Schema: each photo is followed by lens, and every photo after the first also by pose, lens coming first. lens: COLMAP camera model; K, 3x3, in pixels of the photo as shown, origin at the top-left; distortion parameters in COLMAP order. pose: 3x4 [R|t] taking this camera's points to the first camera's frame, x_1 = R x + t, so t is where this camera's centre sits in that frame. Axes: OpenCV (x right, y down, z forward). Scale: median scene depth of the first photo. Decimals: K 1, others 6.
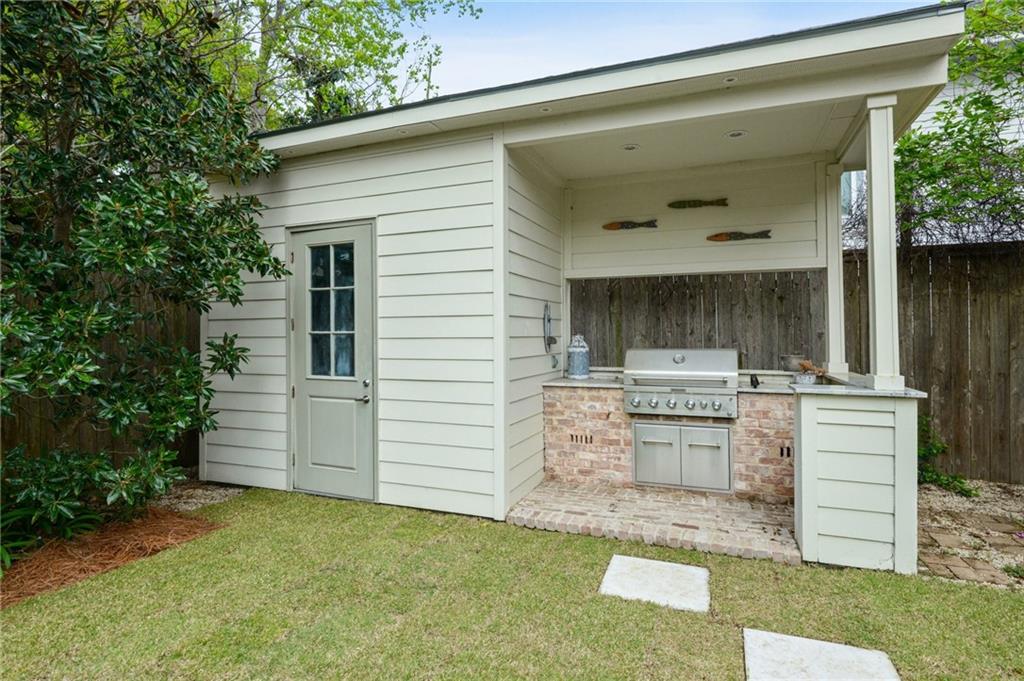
lens RADIAL K [[523.8, 0, 515.9], [0, 523.8, 333.0], [0, 0, 1]] dist [0.003018, 0.000208]
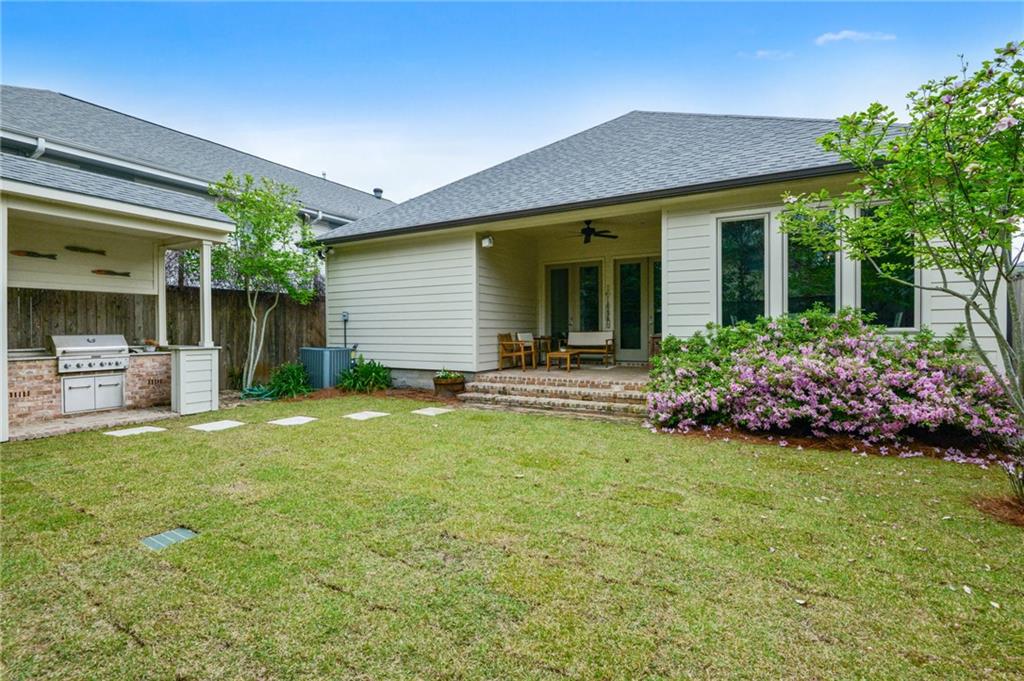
lens RADIAL K [[472.9, 0, 511.5], [0, 472.9, 331.3], [0, 0, 1]] dist [-0.028636, -0.000046]
pose [[0.124668, -0.002844, 0.992194, -1.054799], [-0.002535, 0.999992, 0.003185, 0.009847], [-0.992195, -0.002913, 0.124659, -0.615071]]
